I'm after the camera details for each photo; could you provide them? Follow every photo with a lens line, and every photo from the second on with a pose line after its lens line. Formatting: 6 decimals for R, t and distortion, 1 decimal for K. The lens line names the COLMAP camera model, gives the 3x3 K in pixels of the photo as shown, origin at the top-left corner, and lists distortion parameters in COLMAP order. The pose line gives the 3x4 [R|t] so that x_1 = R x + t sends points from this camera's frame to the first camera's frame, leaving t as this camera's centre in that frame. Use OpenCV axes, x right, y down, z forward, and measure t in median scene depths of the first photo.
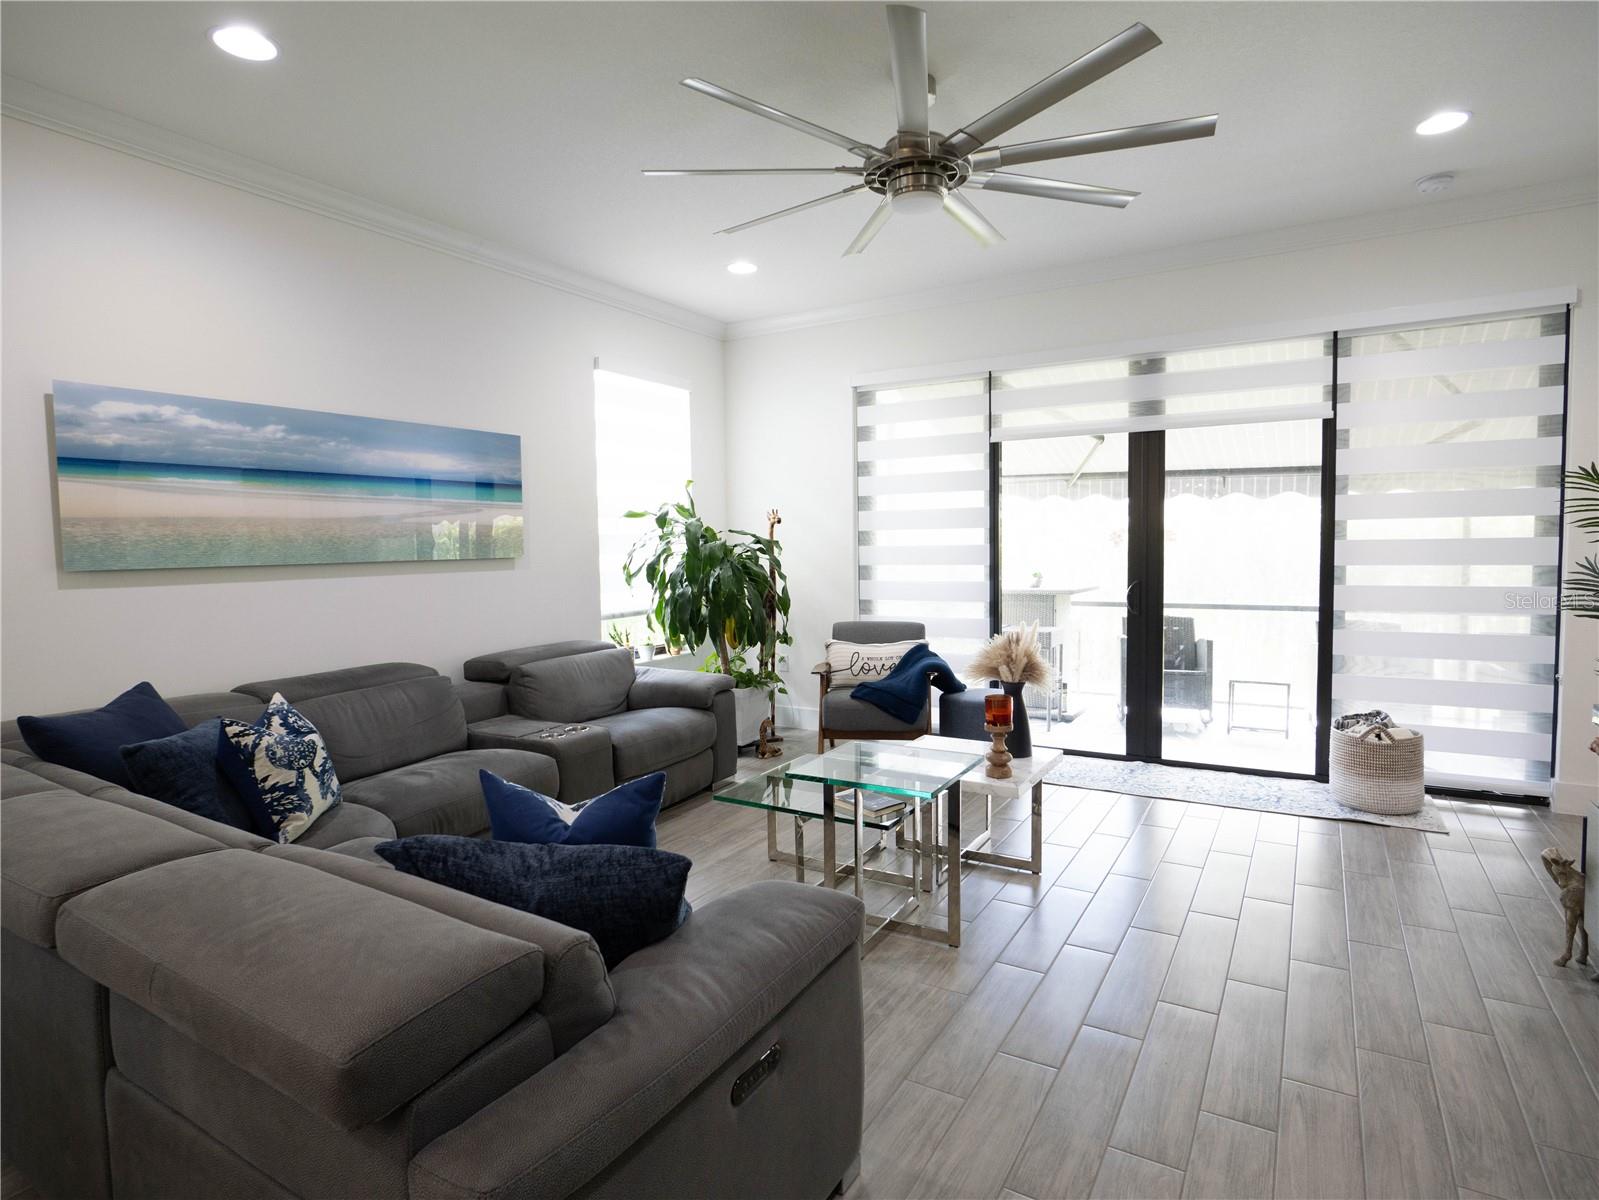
lens RADIAL K [[863.5, 0, 800.3], [0, 863.5, 605.8], [0, 0, 1]] dist [-0.001472, -0.001756]
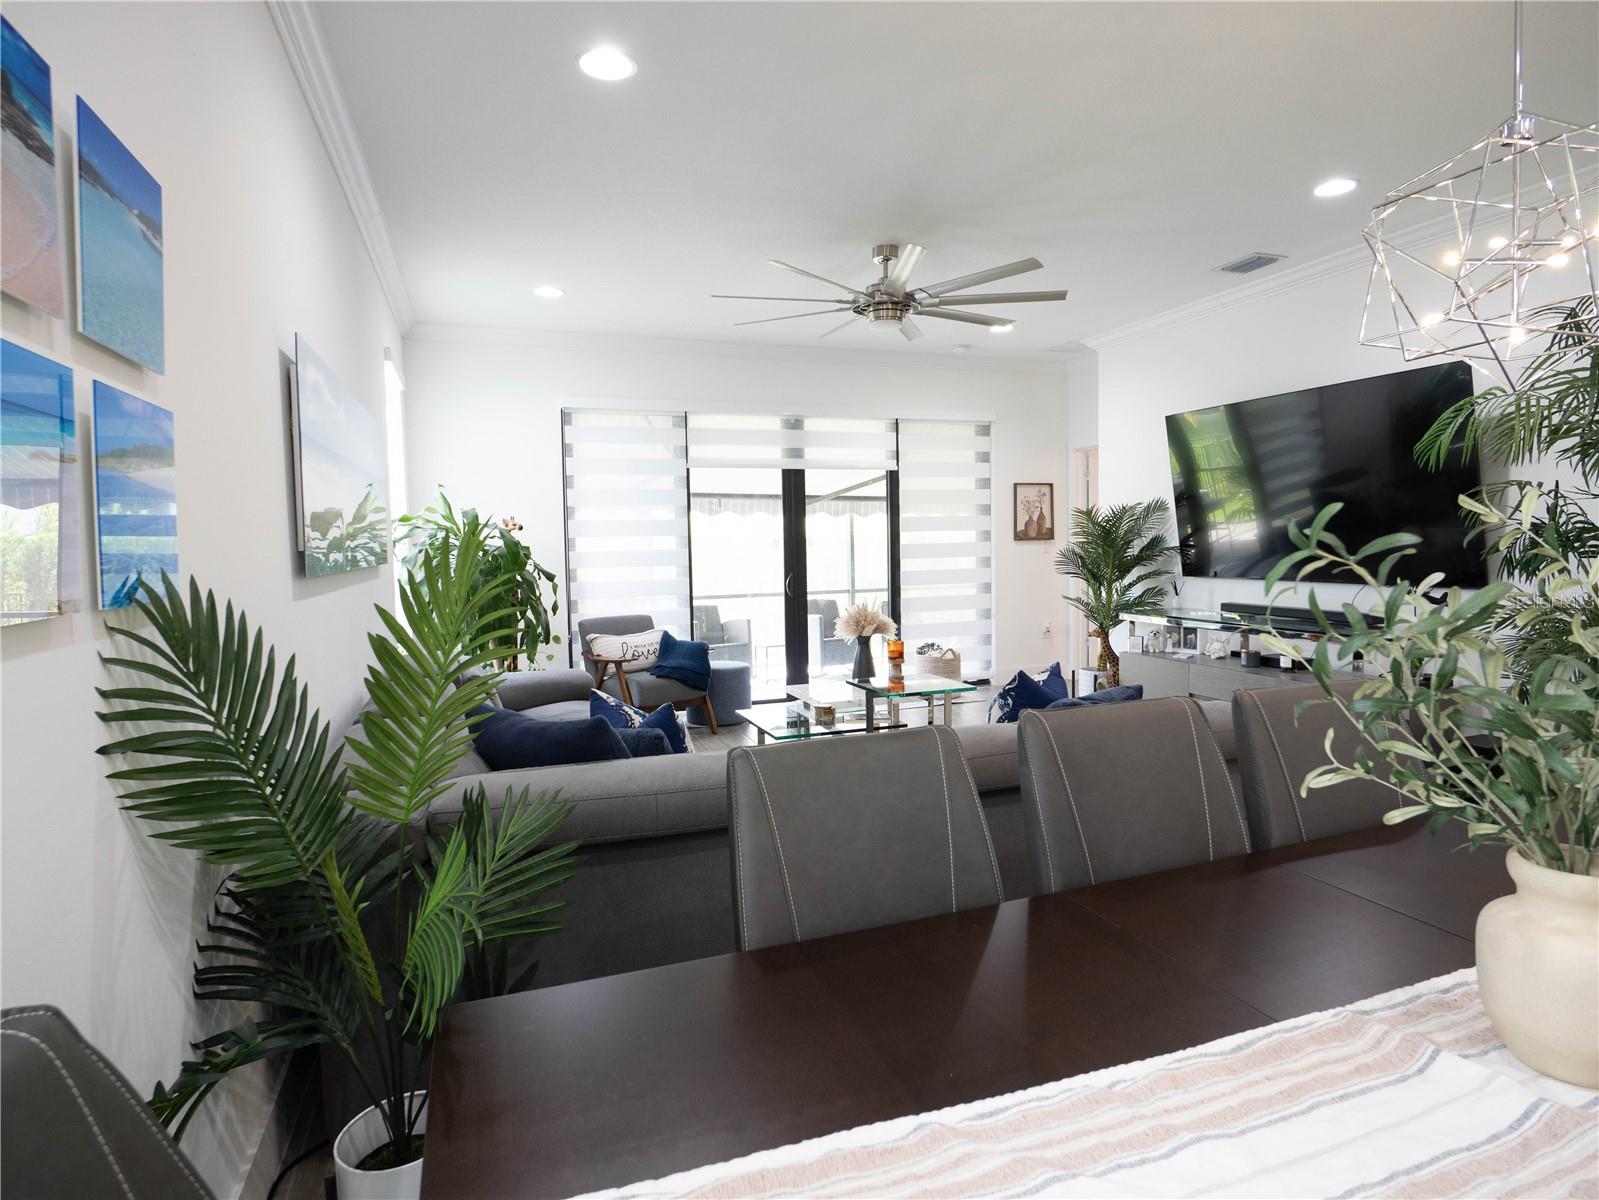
lens RADIAL K [[863.5, 0, 800.6], [0, 863.5, 587.6], [0, 0, 1]] dist [-0.001472, -0.001756]
pose [[0.627257, -0.040847, 0.777740, -0.712523], [0.067970, 0.997684, -0.002420, -0.000757], [-0.775841, 0.054381, 0.628581, 0.099652]]
